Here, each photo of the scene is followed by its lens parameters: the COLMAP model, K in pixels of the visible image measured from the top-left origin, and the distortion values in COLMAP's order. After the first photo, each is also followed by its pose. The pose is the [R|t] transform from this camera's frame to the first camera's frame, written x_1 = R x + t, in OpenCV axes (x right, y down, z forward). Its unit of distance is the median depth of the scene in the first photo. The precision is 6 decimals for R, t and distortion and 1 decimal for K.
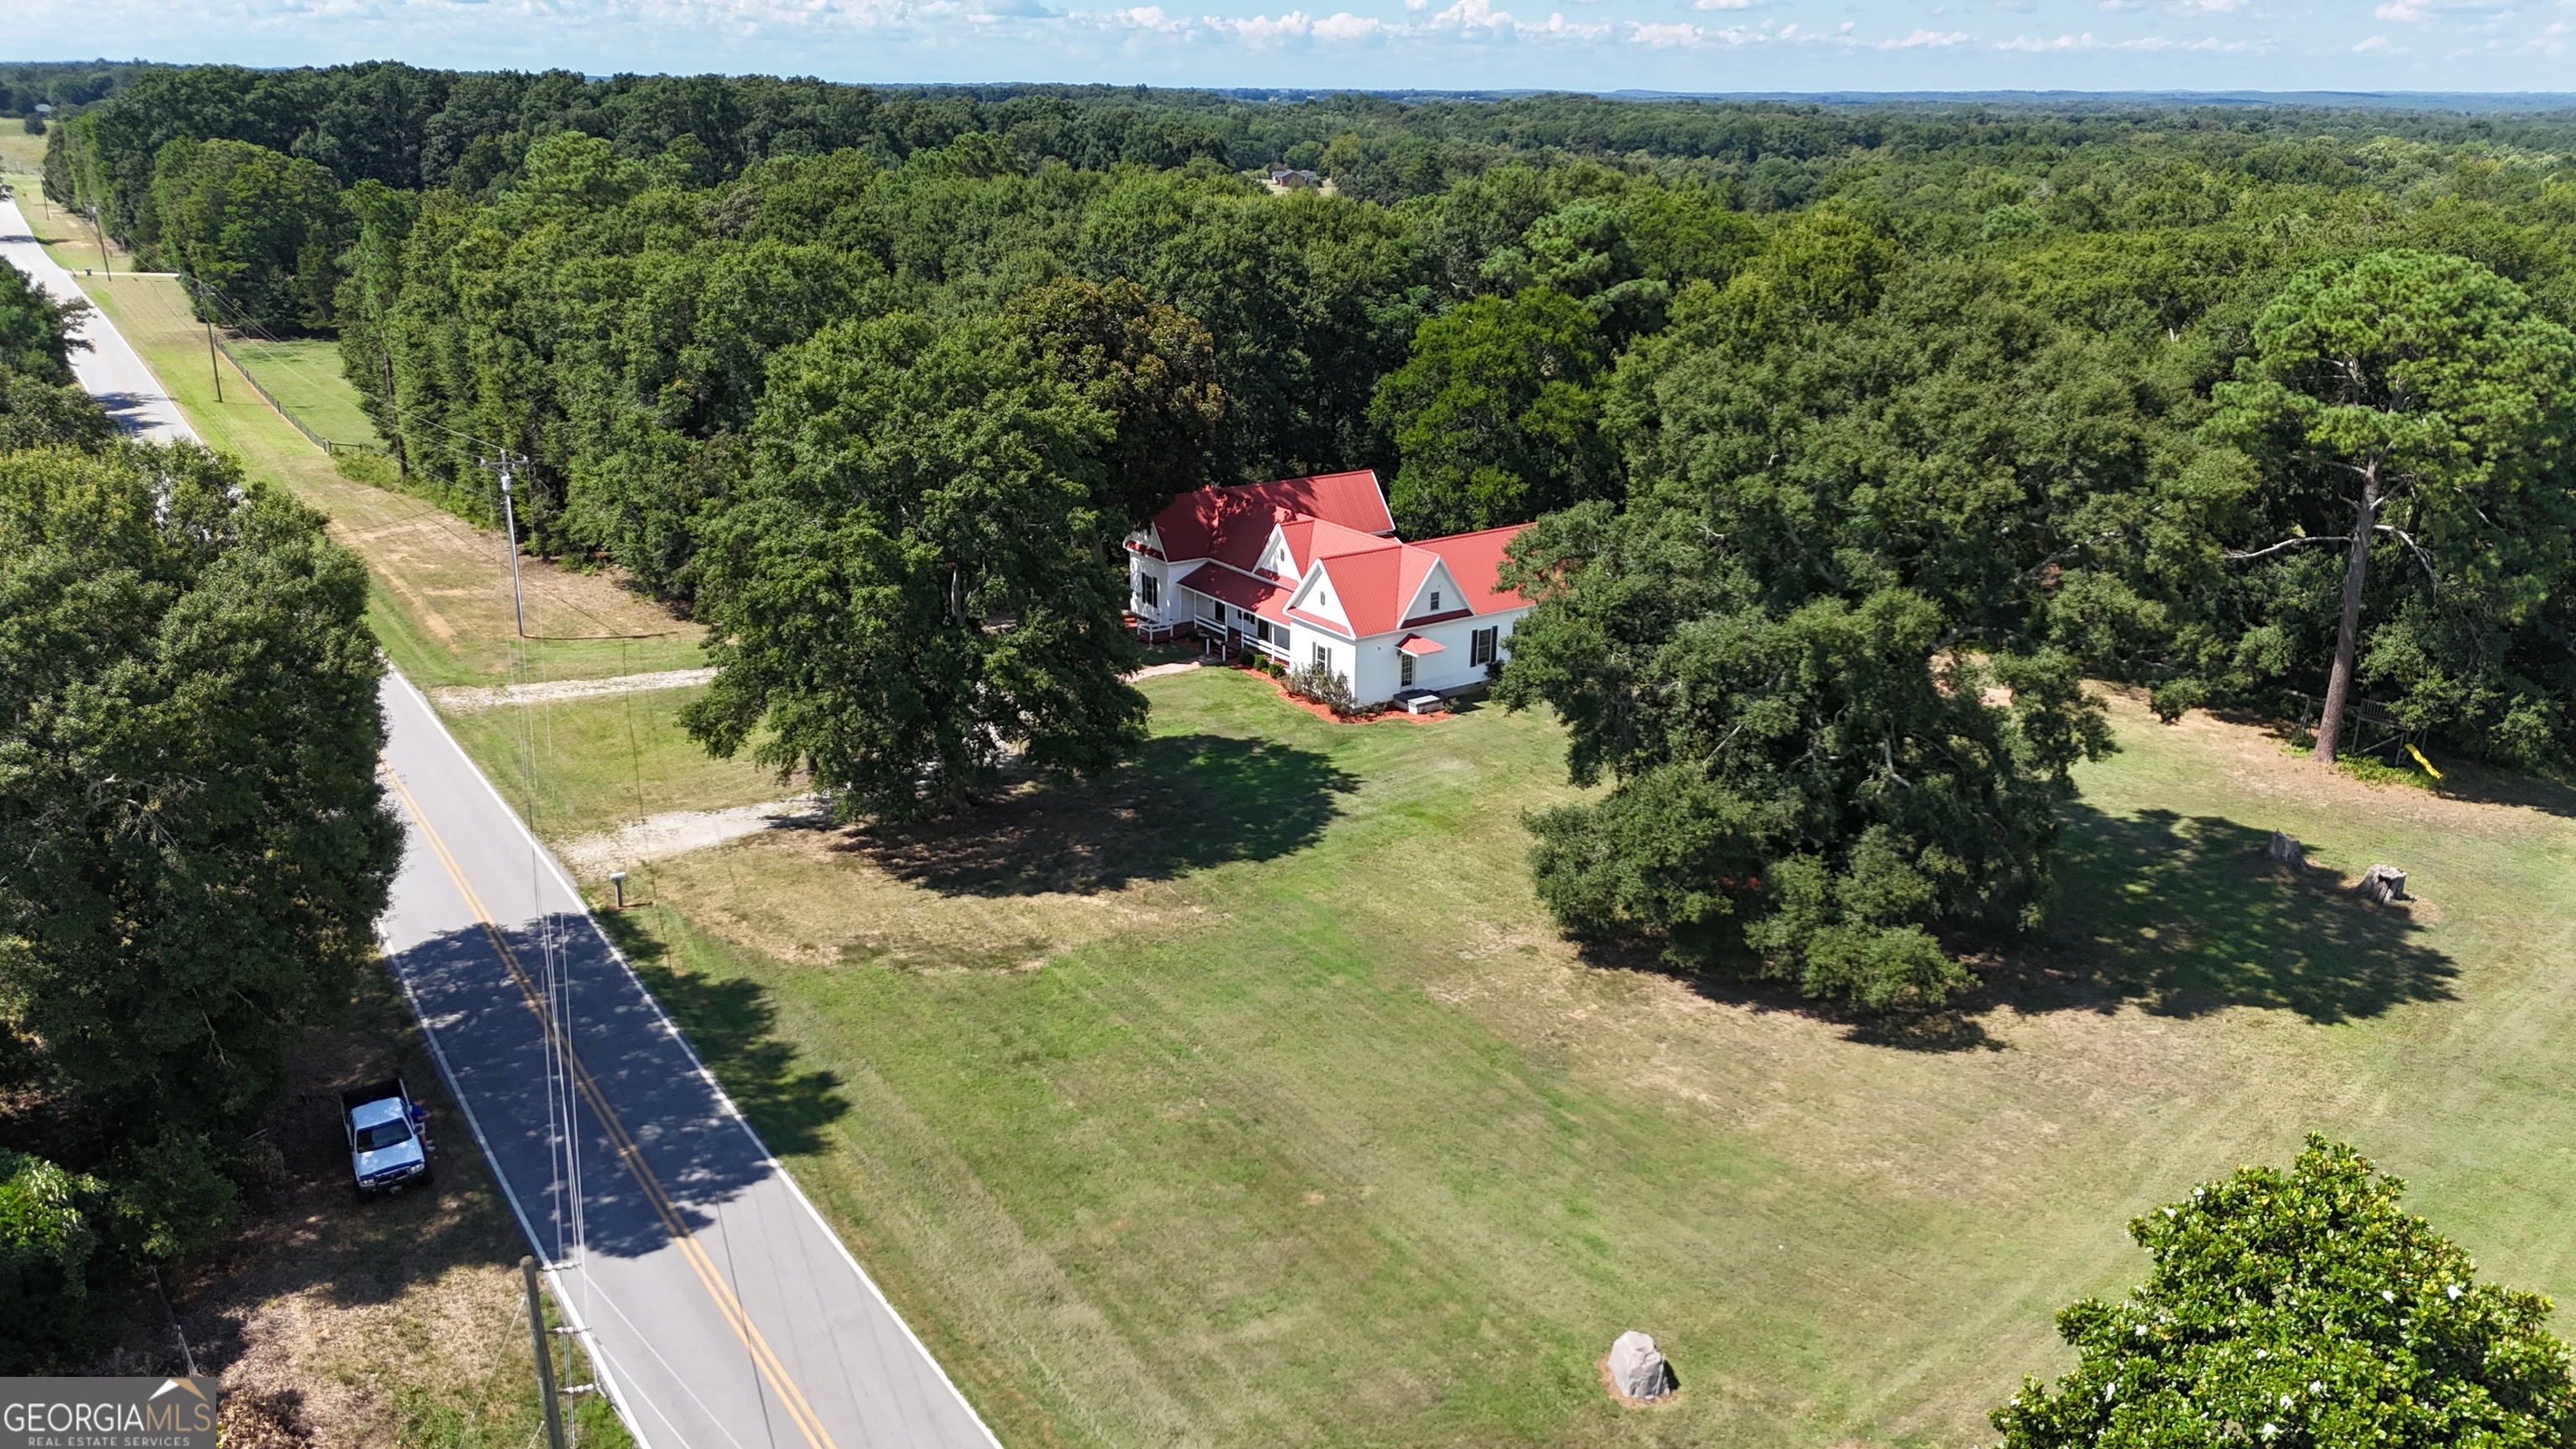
lens RADIAL K [[1855.8, 0, 1278.9], [0, 1855.8, 711.6], [0, 0, 1]] dist [0.089868, -0.087746]
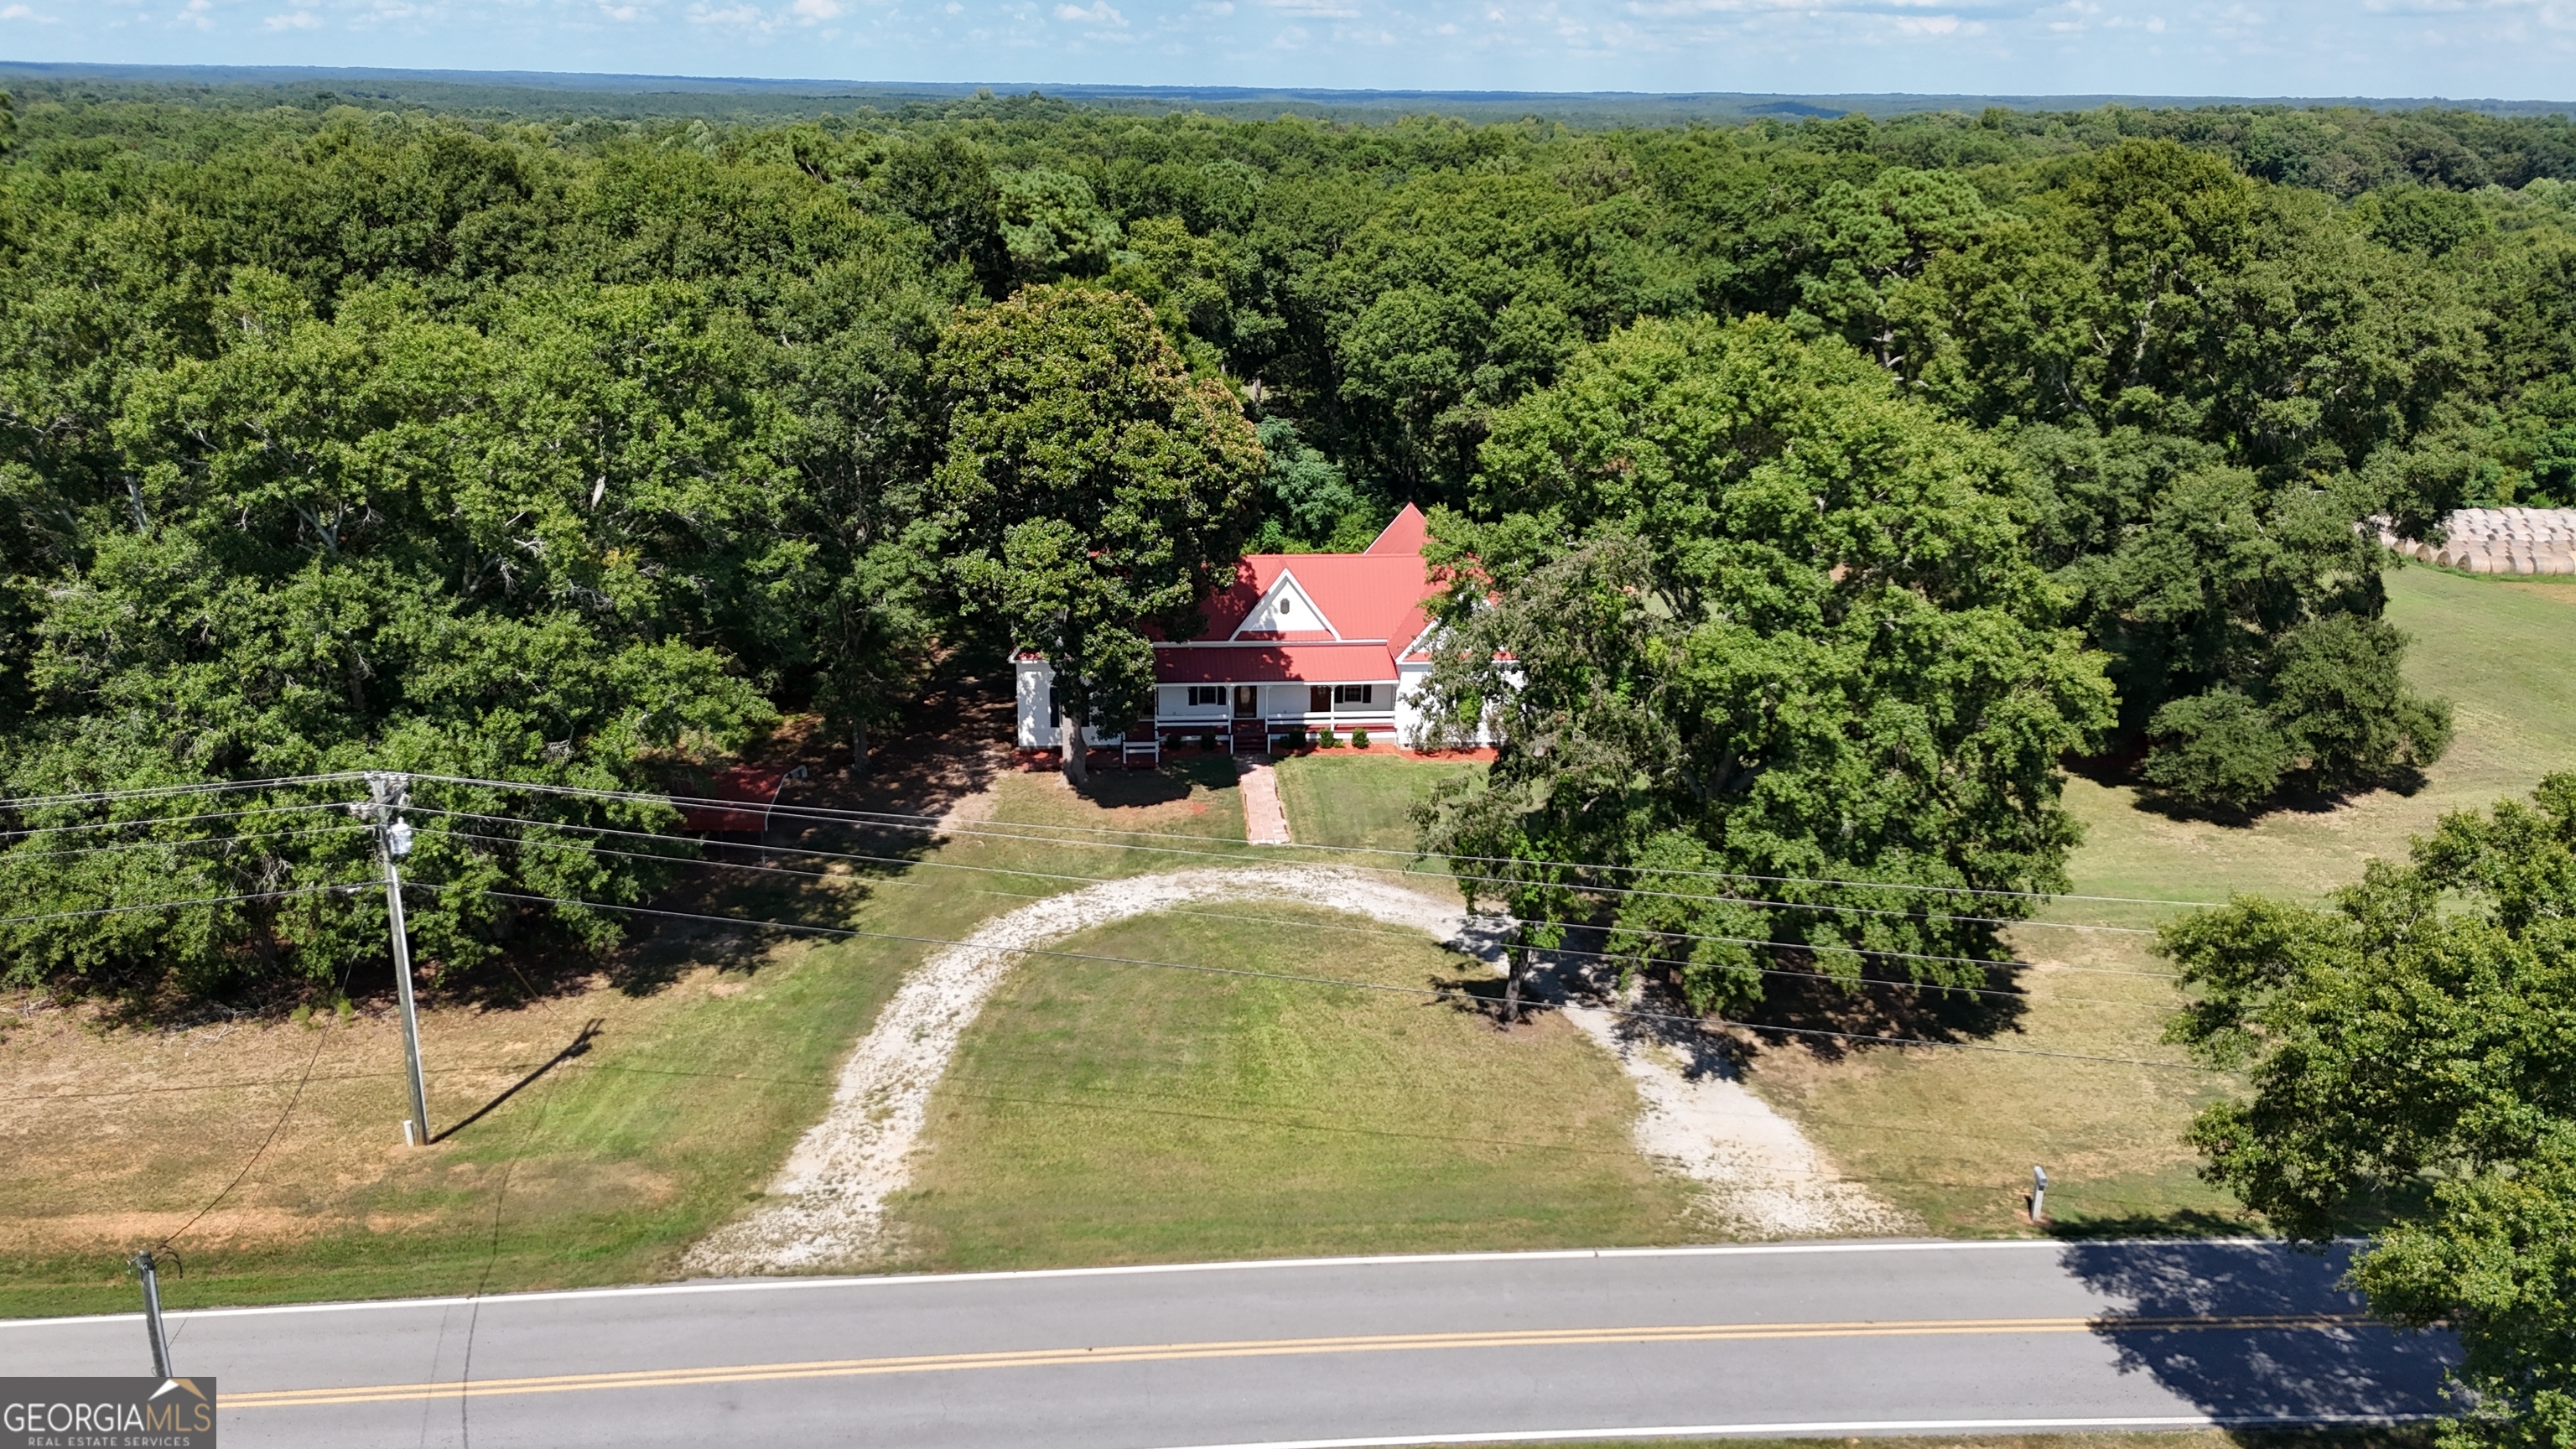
lens RADIAL K [[1855.8, 0, 1278.9], [0, 1855.8, 711.6], [0, 0, 1]] dist [0.089868, -0.087746]
pose [[0.510447, -0.267710, 0.817175, -0.858824], [0.263970, 0.953204, 0.147385, -0.205286], [-0.818391, 0.140478, 0.557227, 0.717083]]
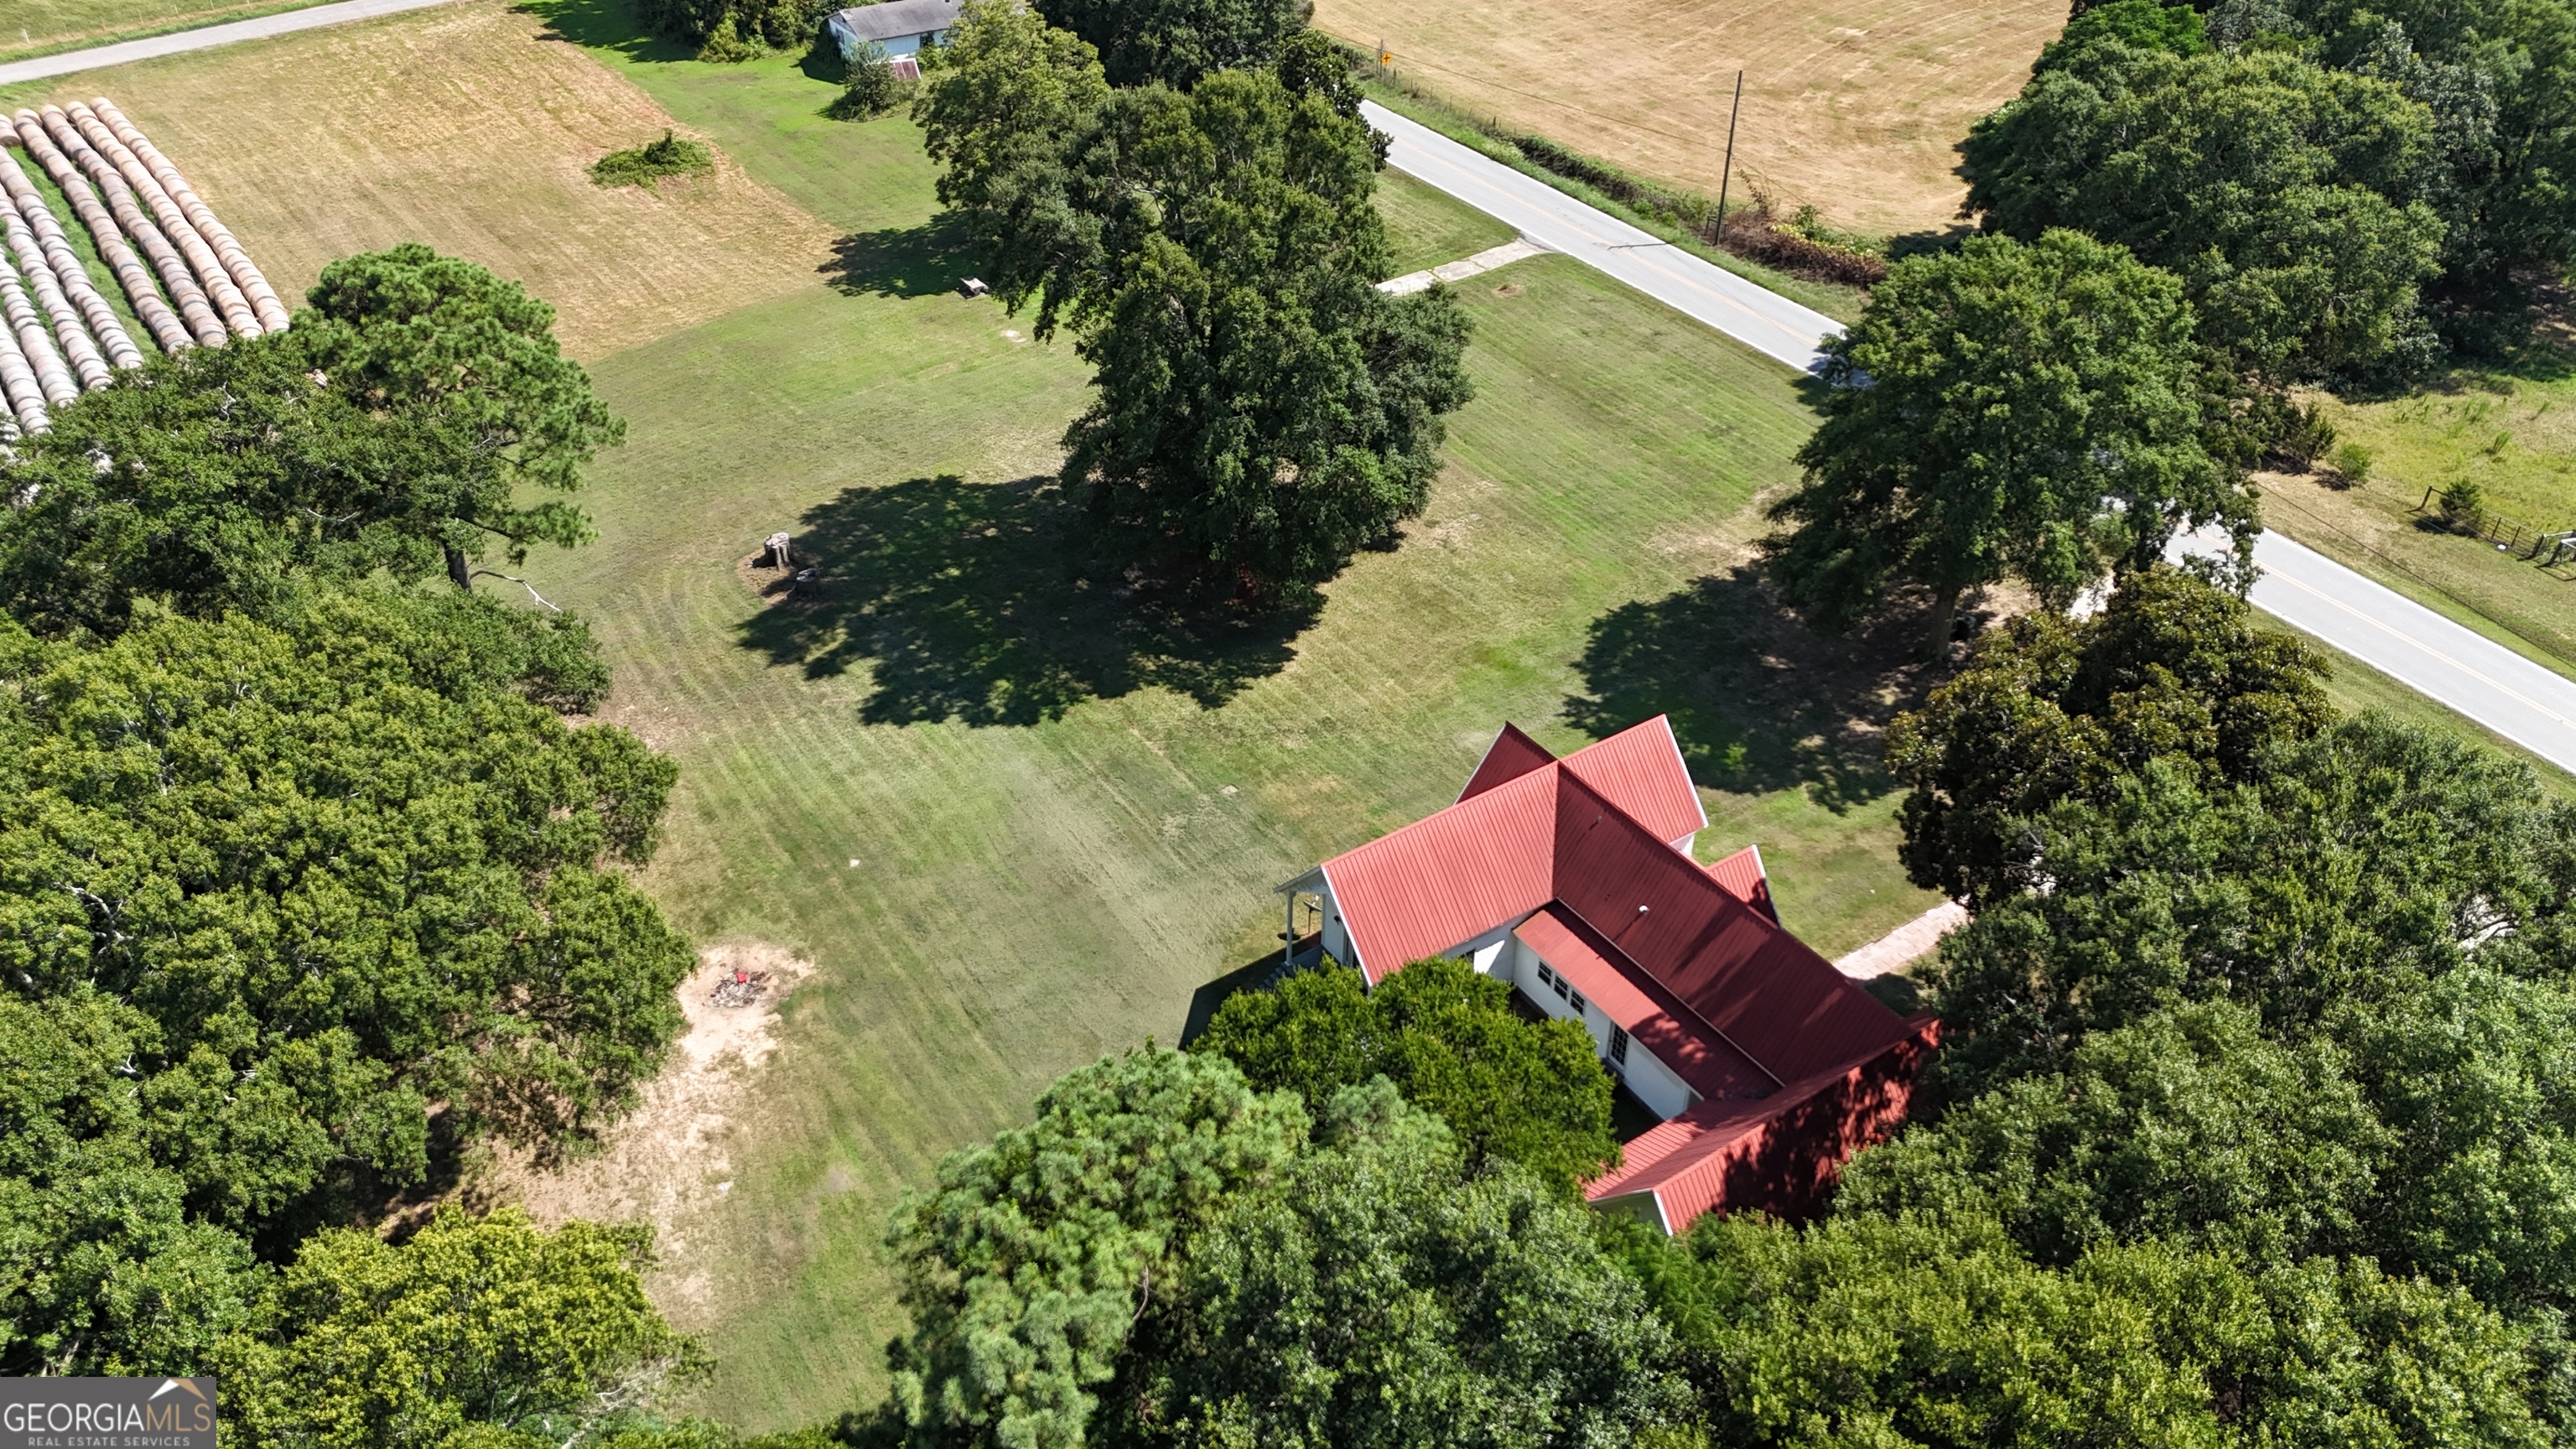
lens RADIAL K [[1855.8, 0, 1278.9], [0, 1855.8, 711.6], [0, 0, 1]] dist [0.089868, -0.087746]
pose [[-0.999811, -0.019454, 0.000206, 0.214596], [-0.011208, 0.584589, 0.811253, -0.838268], [-0.015902, 0.811097, -0.584696, 1.715532]]
